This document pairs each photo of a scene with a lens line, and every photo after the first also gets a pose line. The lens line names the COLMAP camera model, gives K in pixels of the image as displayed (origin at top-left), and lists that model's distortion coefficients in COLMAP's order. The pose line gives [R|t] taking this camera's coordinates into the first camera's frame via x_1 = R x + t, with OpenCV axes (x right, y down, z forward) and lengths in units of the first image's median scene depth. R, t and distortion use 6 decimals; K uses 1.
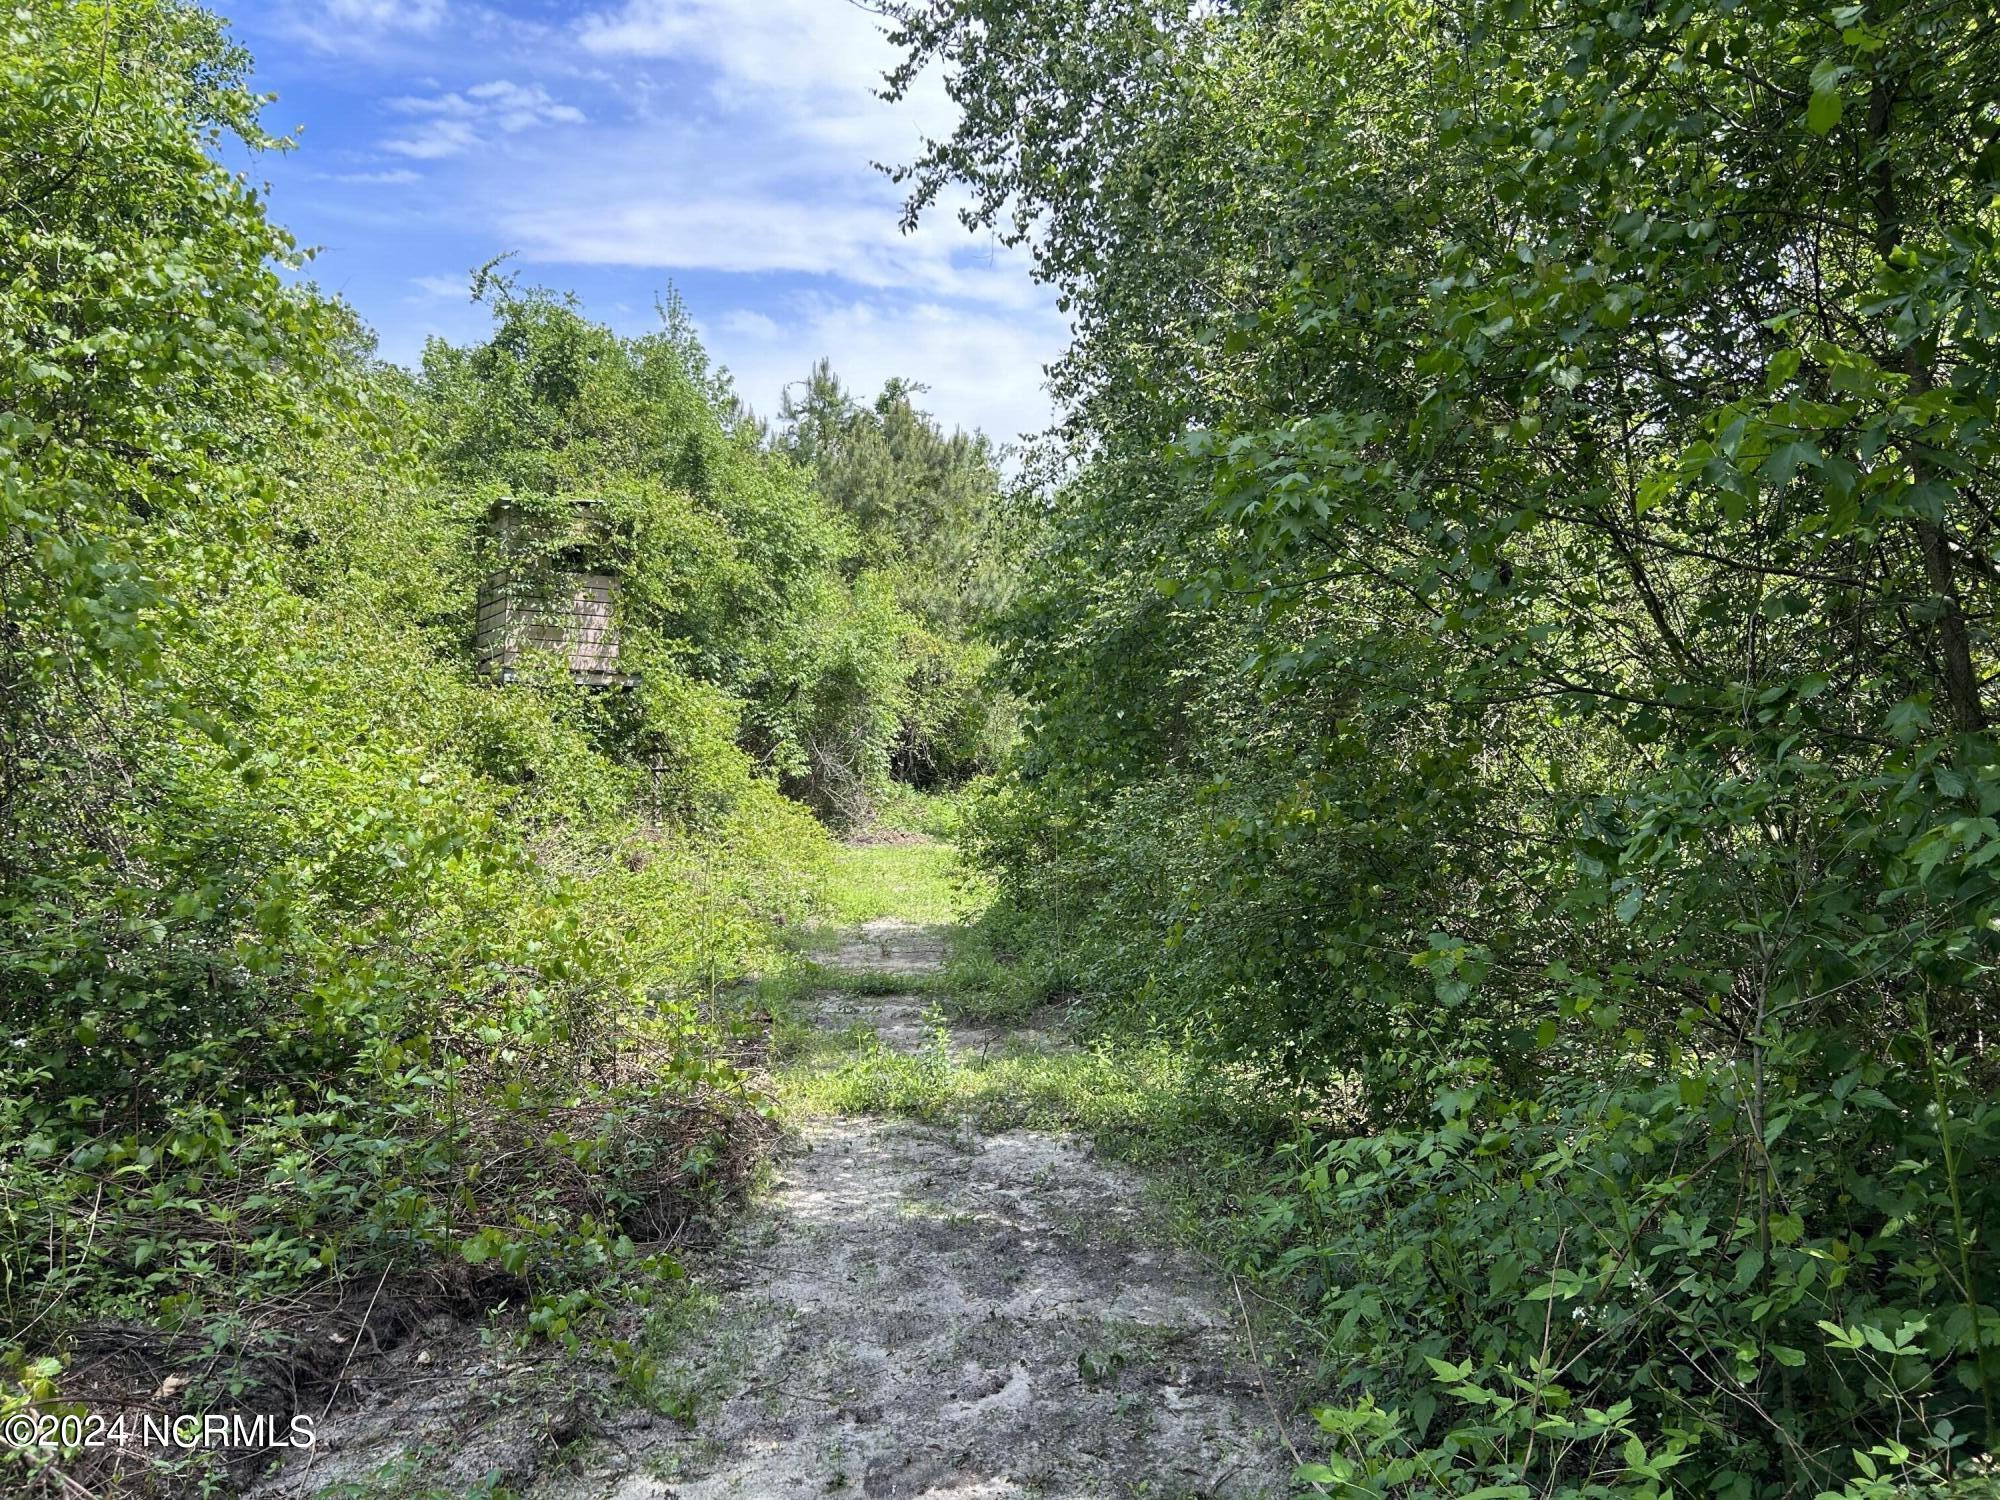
lens RADIAL K [[1526.1, 0, 992.2], [0, 1526.1, 757.9], [0, 0, 1]] dist [0.009071, 0.002306]
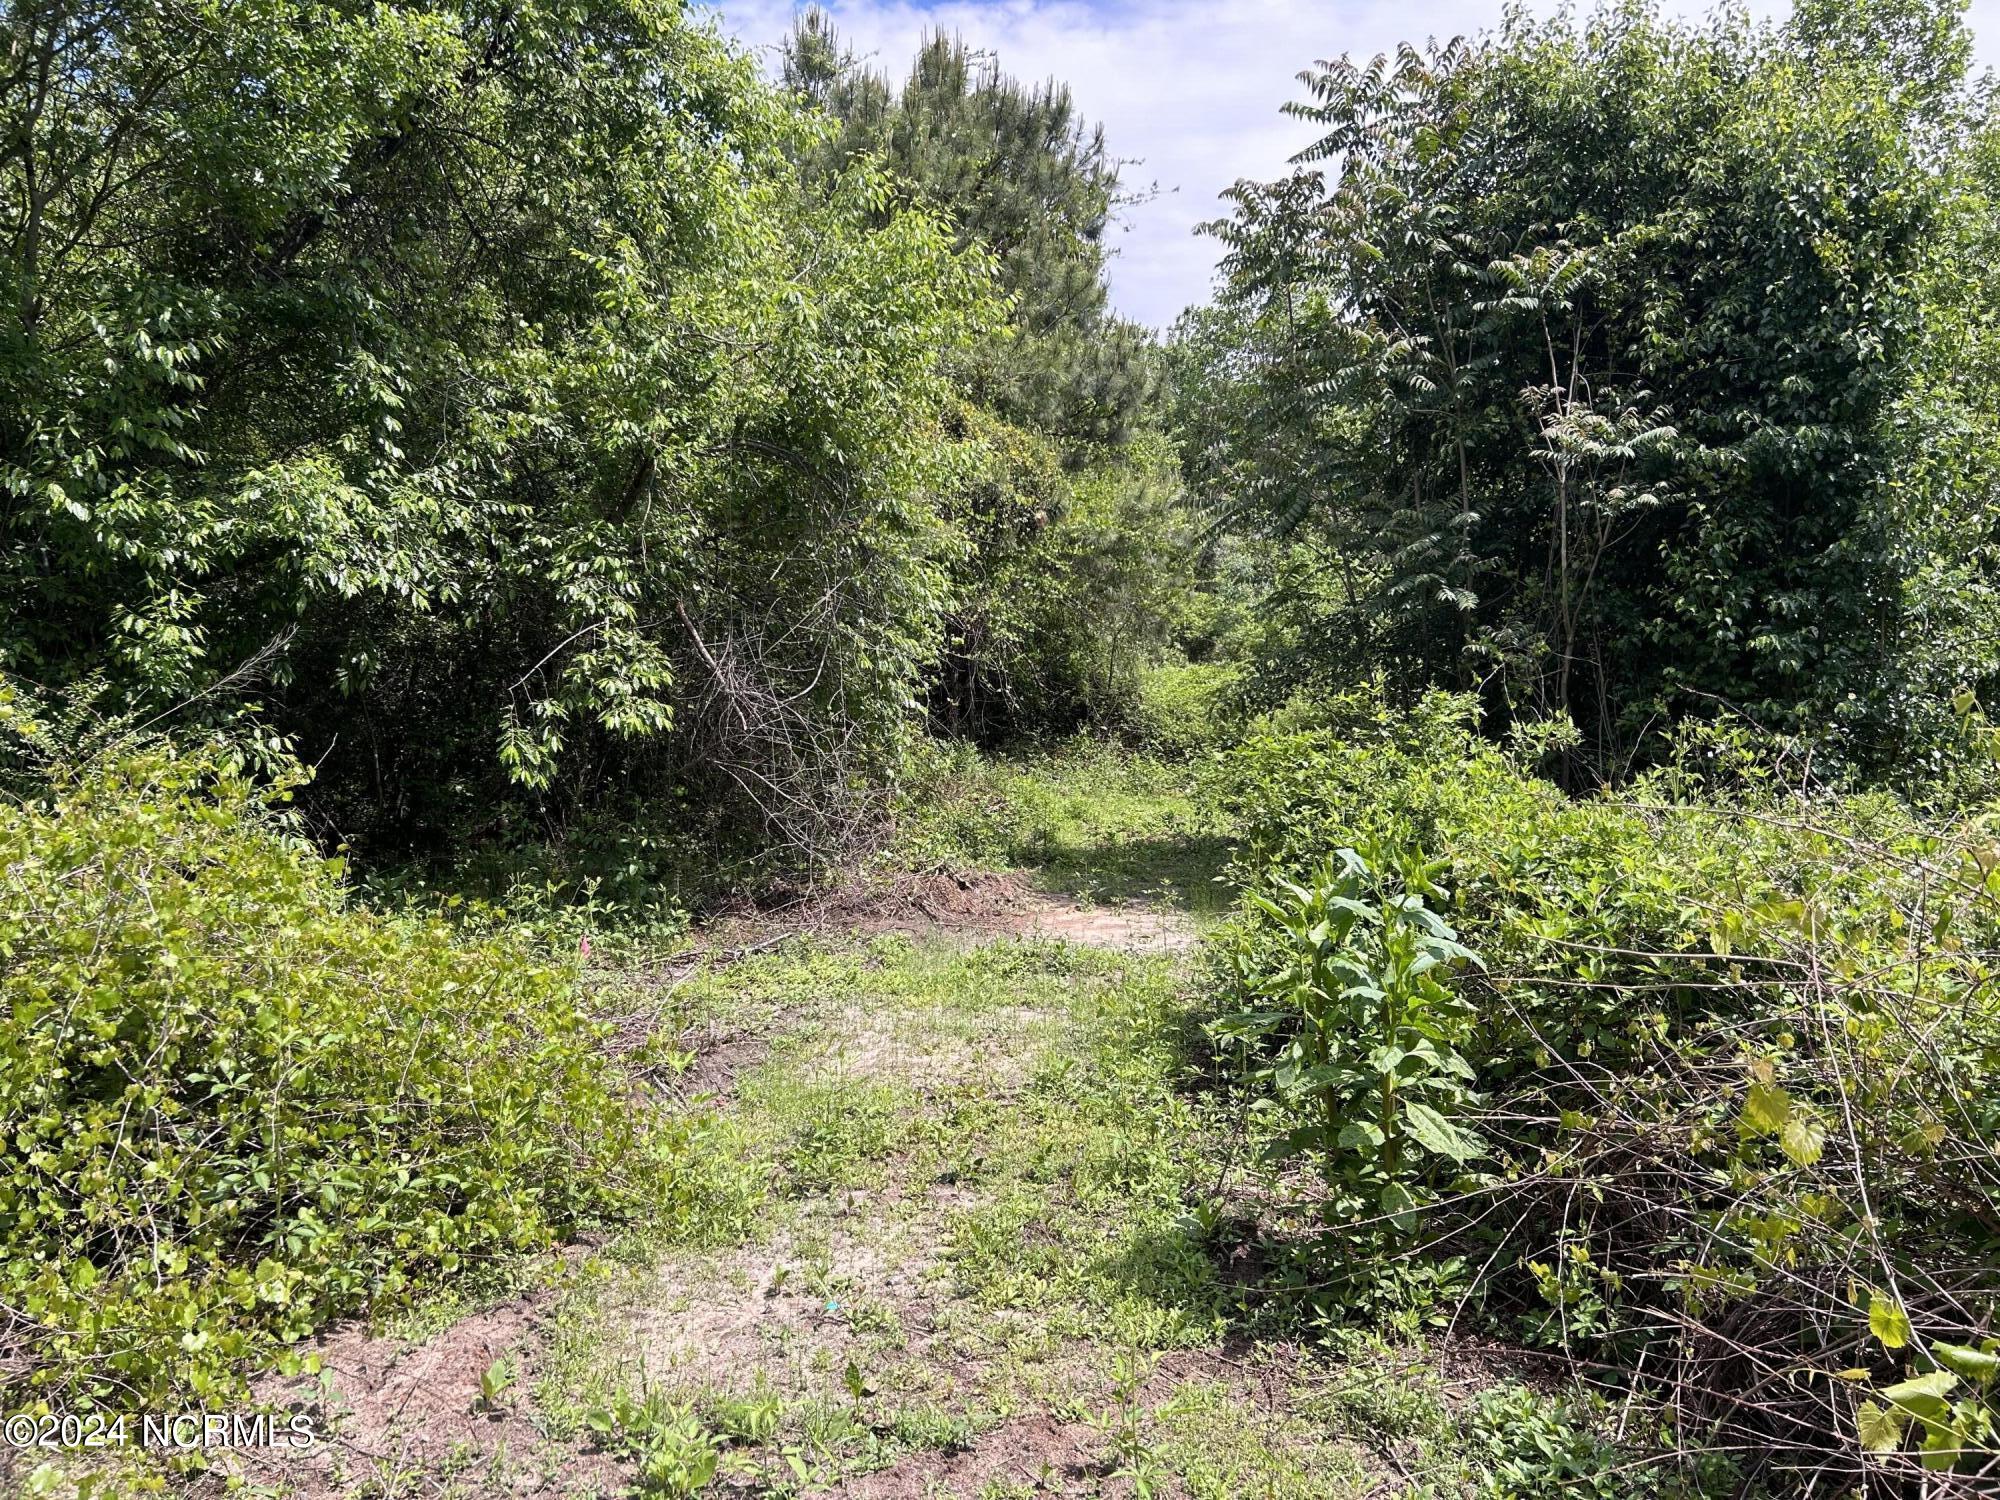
lens RADIAL K [[1526.1, 0, 992.2], [0, 1526.1, 757.9], [0, 0, 1]] dist [0.009071, 0.002306]
pose [[0.999533, -0.005731, -0.030015, -0.040148], [0.006765, 0.999384, 0.034447, 0.006063], [0.029799, -0.034634, 0.998956, 0.625989]]
